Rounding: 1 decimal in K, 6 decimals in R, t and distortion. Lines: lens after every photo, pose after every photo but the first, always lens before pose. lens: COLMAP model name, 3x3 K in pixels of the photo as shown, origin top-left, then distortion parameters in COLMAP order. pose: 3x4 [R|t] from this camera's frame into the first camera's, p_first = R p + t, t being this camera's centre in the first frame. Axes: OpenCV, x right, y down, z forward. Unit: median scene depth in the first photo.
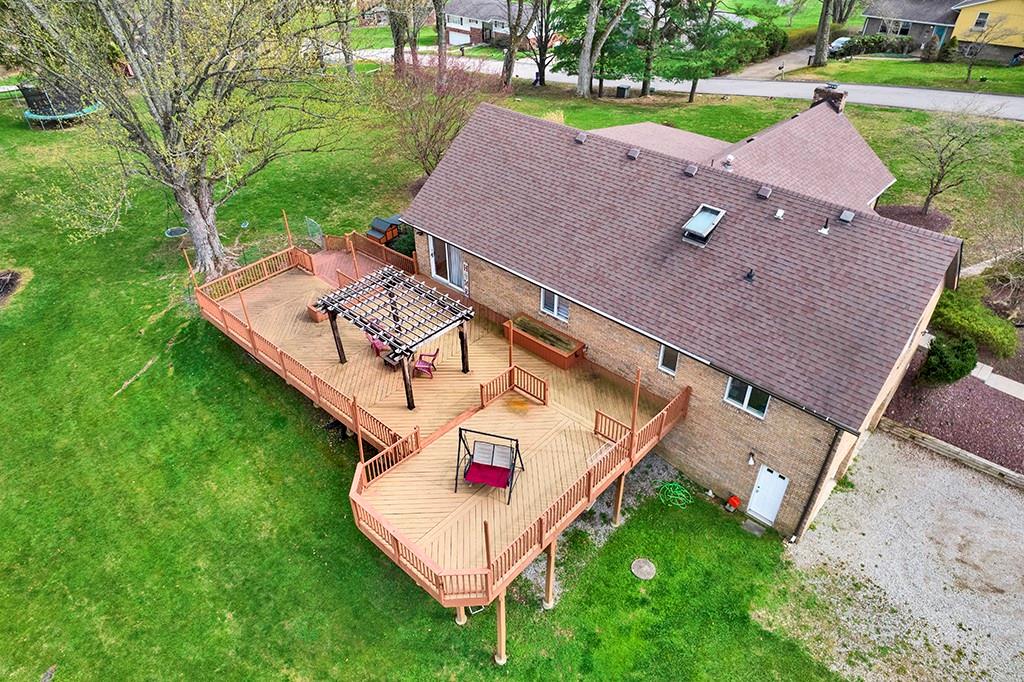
lens RADIAL K [[659.2, 0, 512.0], [0, 659.2, 341.0], [0, 0, 1]] dist [-0.076139, 0.061531]
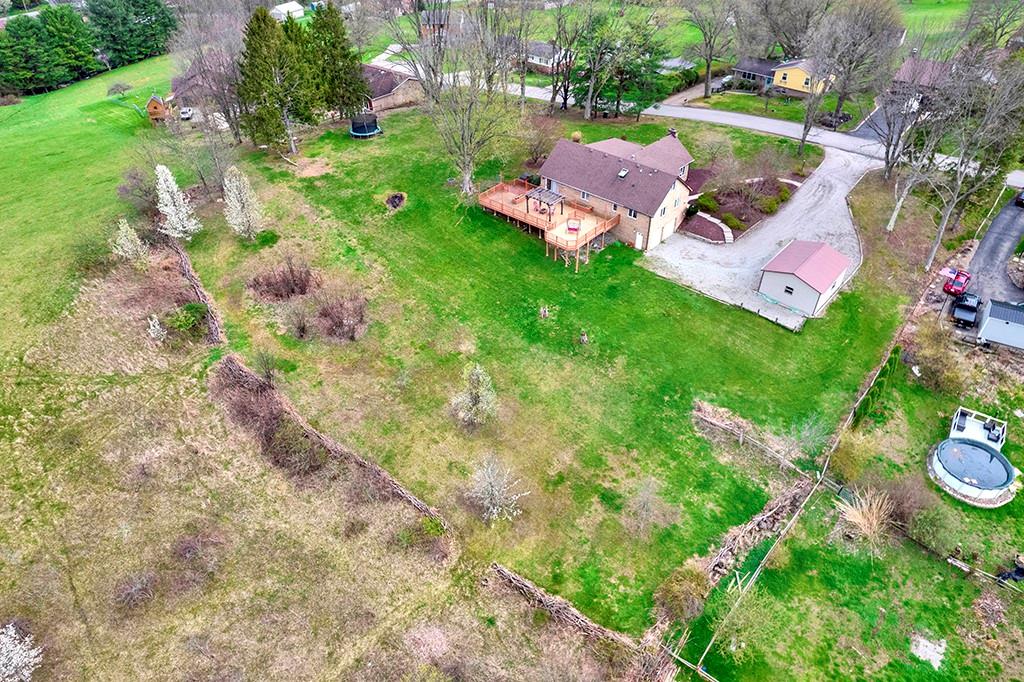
lens RADIAL K [[659.2, 0, 512.0], [0, 659.2, 341.0], [0, 0, 1]] dist [-0.076139, 0.061531]
pose [[0.999882, -0.012106, 0.009423, -0.399832], [0.011663, 0.998887, 0.045701, 0.595456], [-0.009966, -0.045585, 0.998911, -2.780434]]
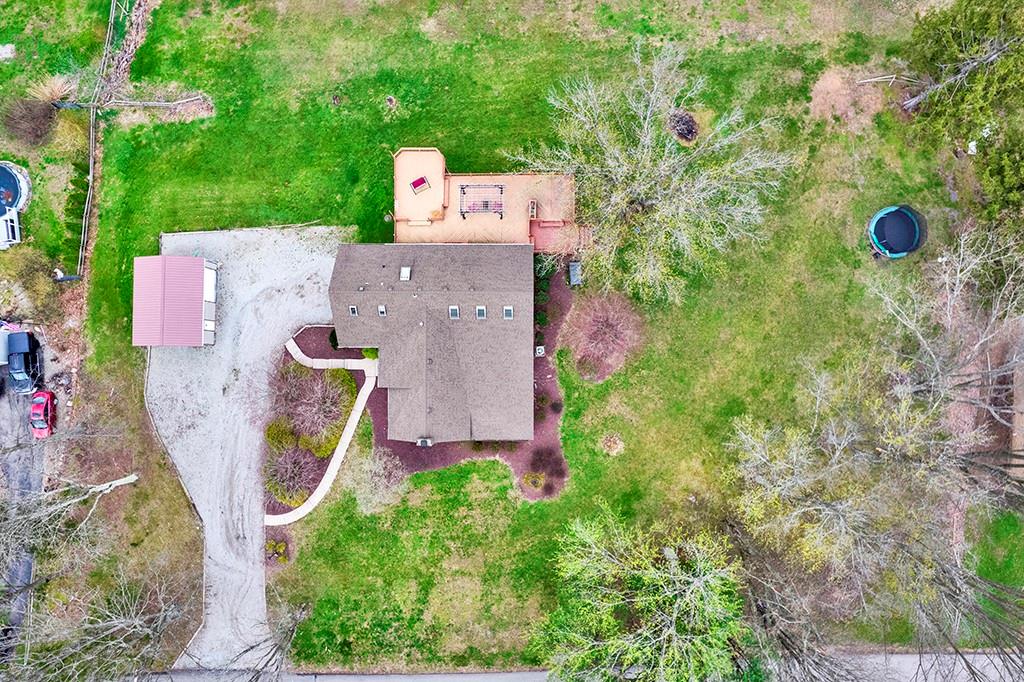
lens RADIAL K [[659.2, 0, 512.0], [0, 659.2, 341.0], [0, 0, 1]] dist [-0.076139, 0.061531]
pose [[-0.738892, 0.673793, 0.006516, 0.113226], [-0.391375, -0.437020, 0.809839, -2.558576], [0.548511, 0.595833, 0.586616, -0.235580]]
